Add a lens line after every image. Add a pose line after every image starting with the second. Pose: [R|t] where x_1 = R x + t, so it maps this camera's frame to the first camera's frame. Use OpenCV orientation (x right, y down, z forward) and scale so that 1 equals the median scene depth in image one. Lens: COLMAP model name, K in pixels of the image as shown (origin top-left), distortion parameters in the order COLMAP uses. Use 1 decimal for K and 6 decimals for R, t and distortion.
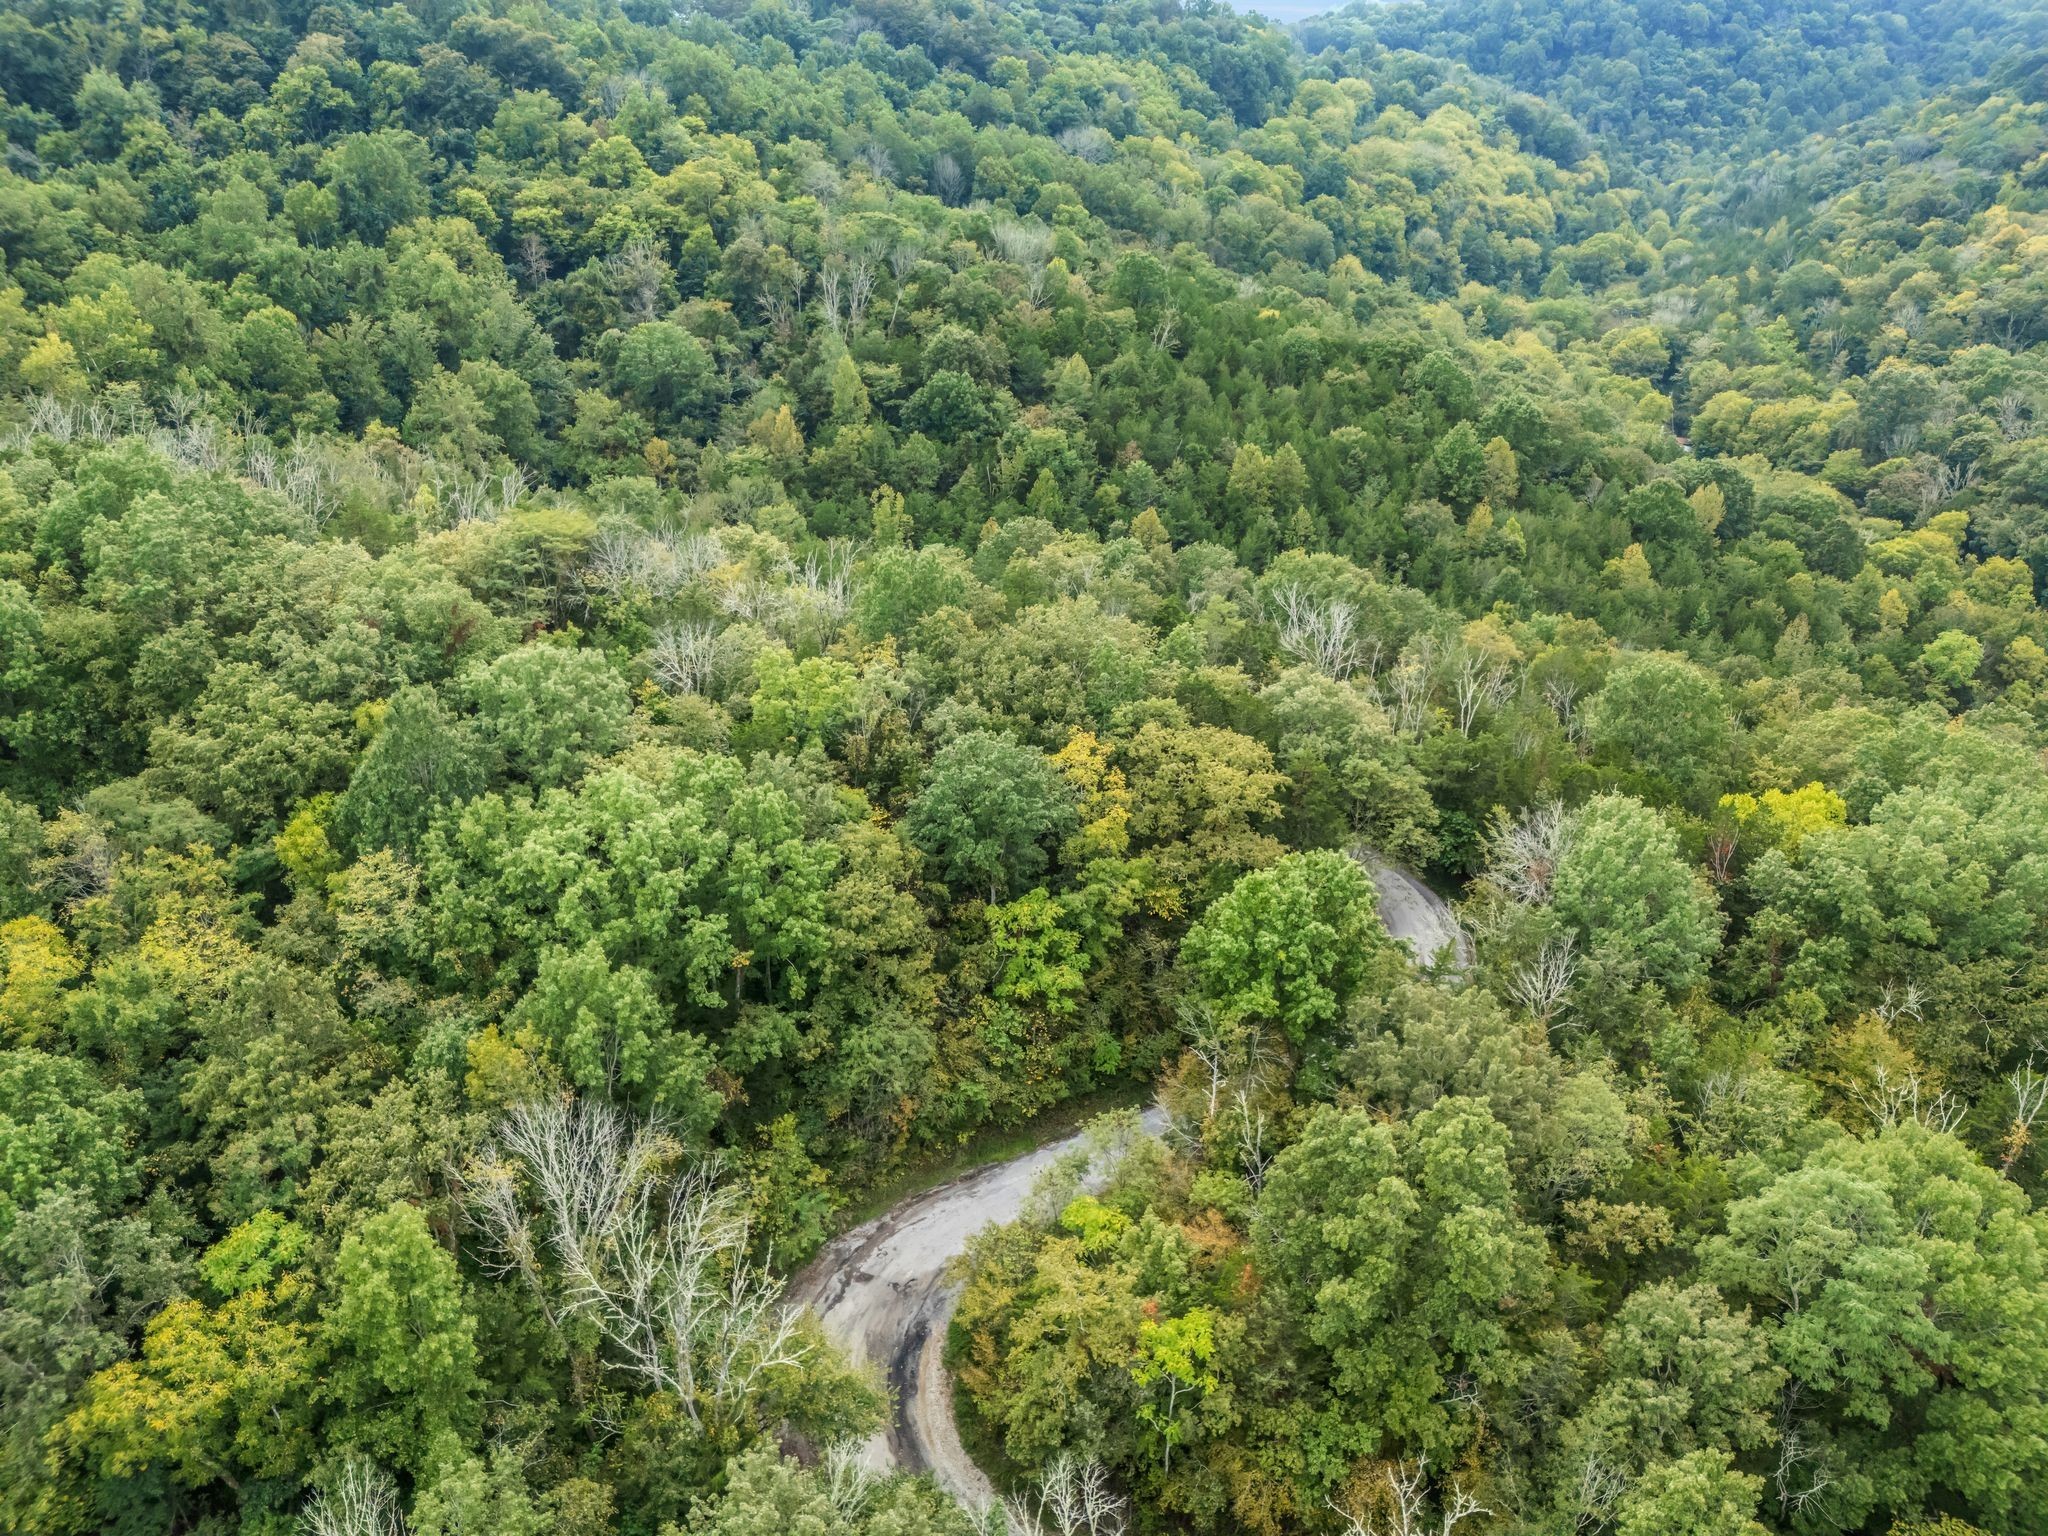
lens RADIAL K [[1513.0, 0, 1024.0], [0, 1513.0, 768.0], [0, 0, 1]] dist [0.073193, -0.070100]
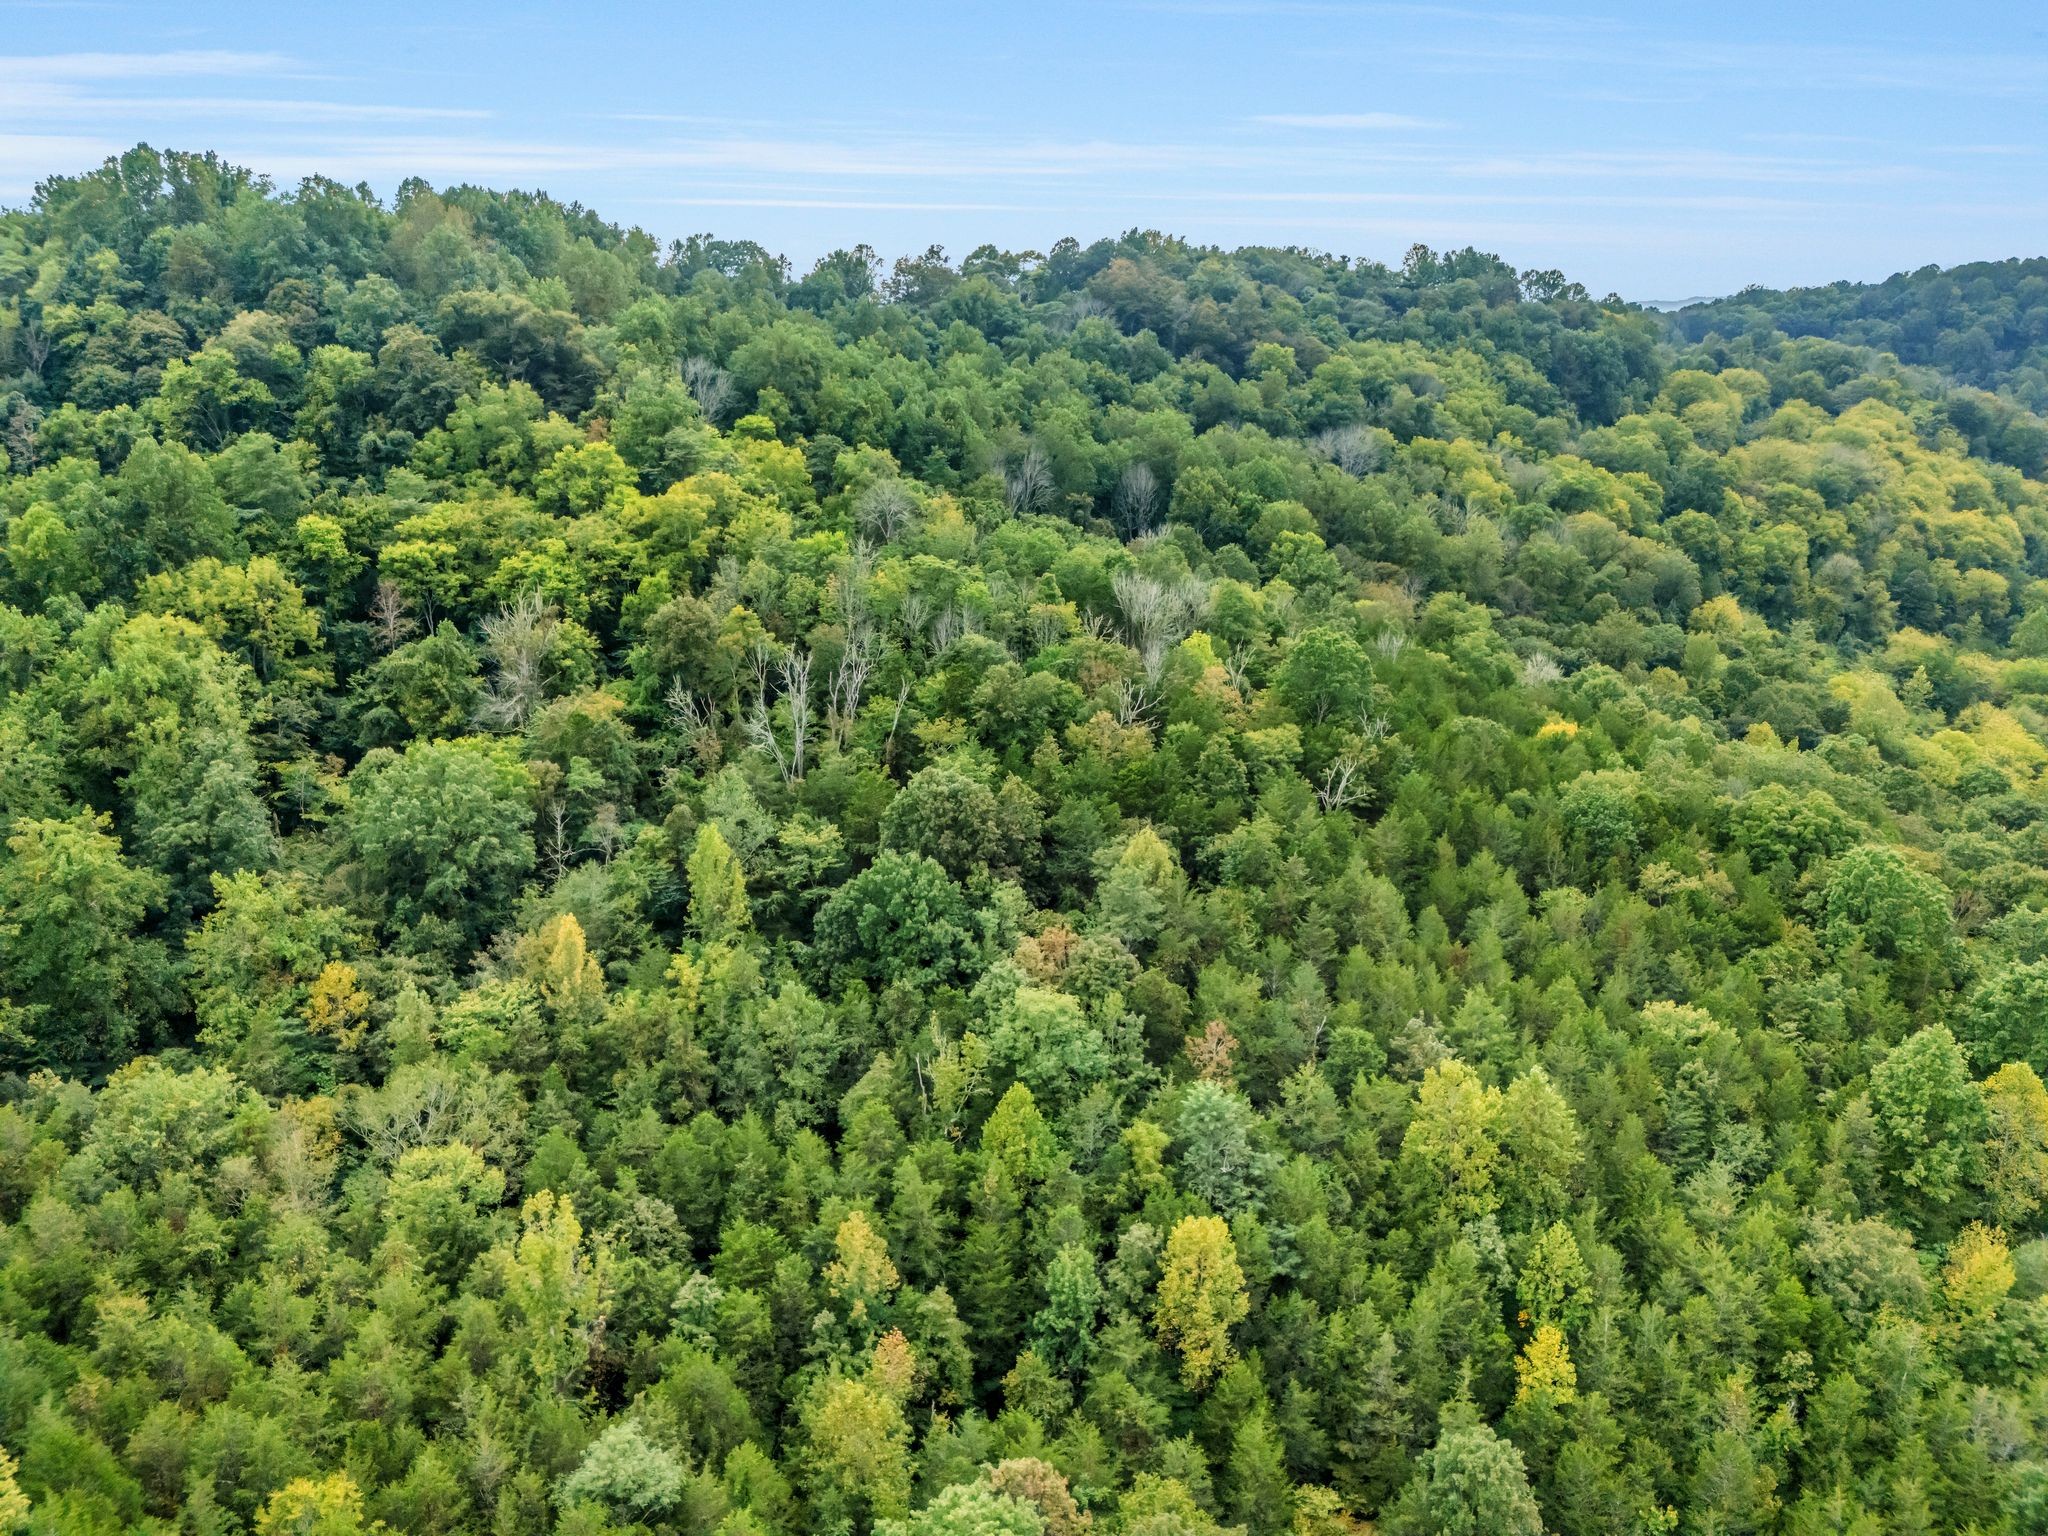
lens RADIAL K [[1513.0, 0, 1024.0], [0, 1513.0, 768.0], [0, 0, 1]] dist [0.073193, -0.070100]
pose [[0.972025, 0.060718, -0.226892, 0.058416], [-0.097963, 0.982778, -0.156687, -0.104761], [0.213470, 0.174531, 0.961233, 0.236168]]
